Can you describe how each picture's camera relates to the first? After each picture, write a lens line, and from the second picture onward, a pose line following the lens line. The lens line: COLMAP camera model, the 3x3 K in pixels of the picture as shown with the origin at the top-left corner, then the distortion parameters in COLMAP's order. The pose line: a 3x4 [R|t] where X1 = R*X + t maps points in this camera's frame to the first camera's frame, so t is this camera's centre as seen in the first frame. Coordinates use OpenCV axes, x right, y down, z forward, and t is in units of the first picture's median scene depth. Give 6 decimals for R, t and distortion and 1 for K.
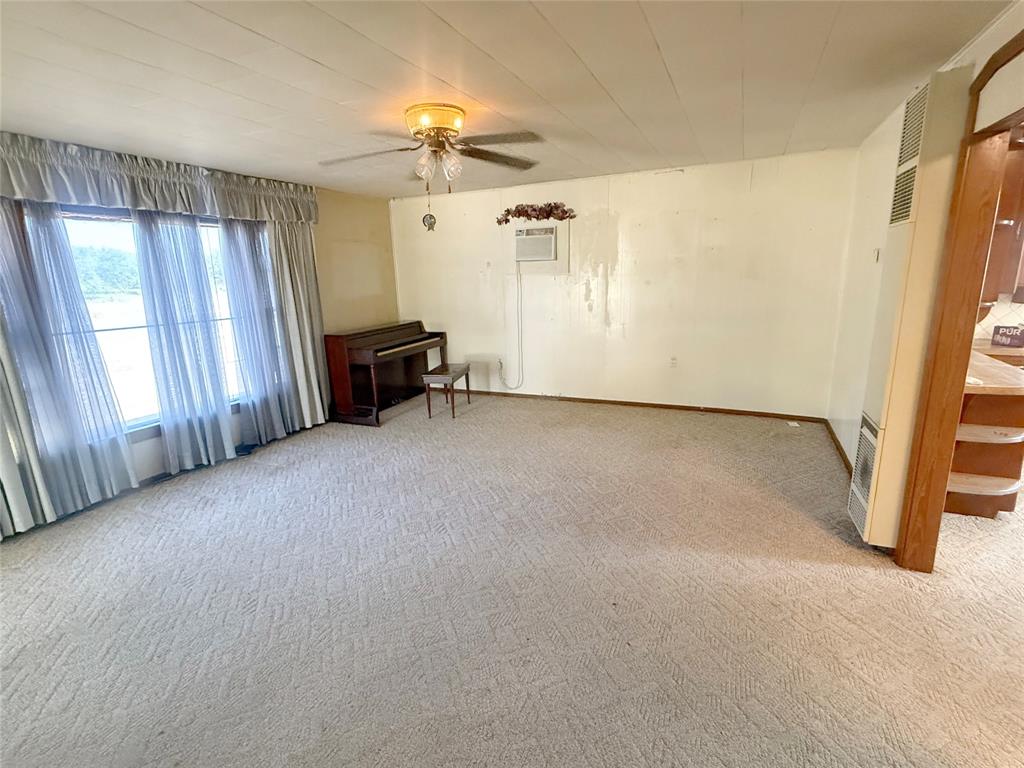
lens RADIAL K [[498.4, 0, 509.8], [0, 498.4, 382.6], [0, 0, 1]] dist [0.001278, 0.000431]
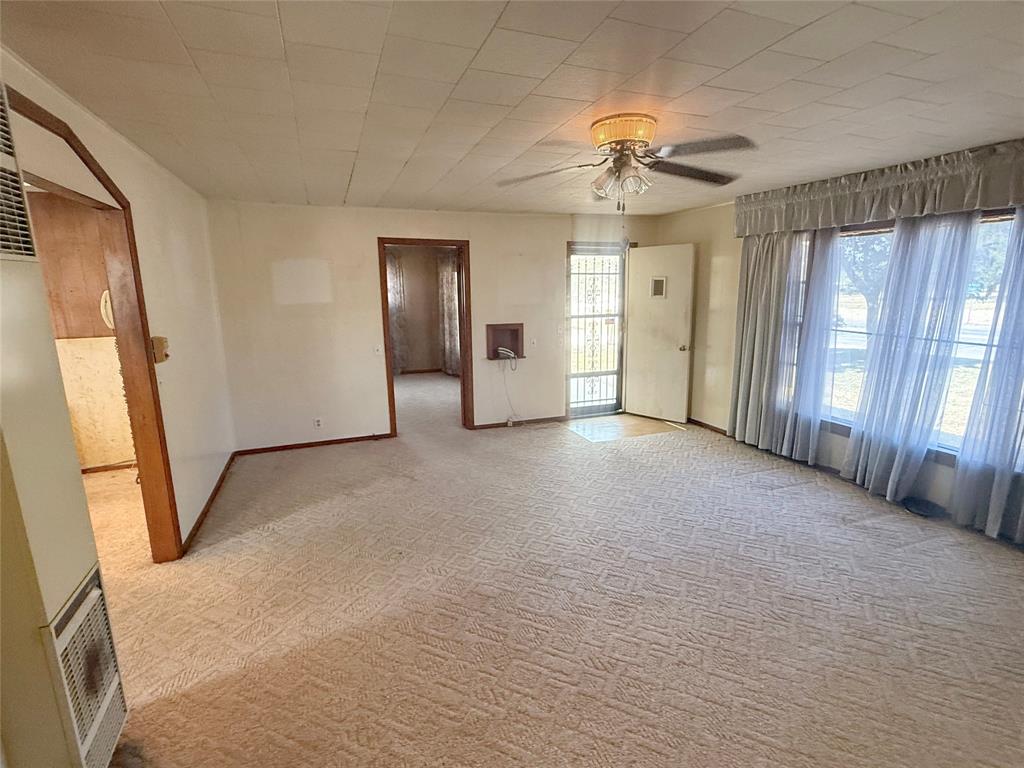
lens RADIAL K [[498.4, 0, 509.8], [0, 498.4, 382.6], [0, 0, 1]] dist [0.001278, 0.000431]
pose [[-0.705202, 0.175844, -0.686855, 0.538364], [-0.122397, 0.924019, 0.362227, -0.314895], [0.698362, 0.339512, -0.630096, 1.215463]]
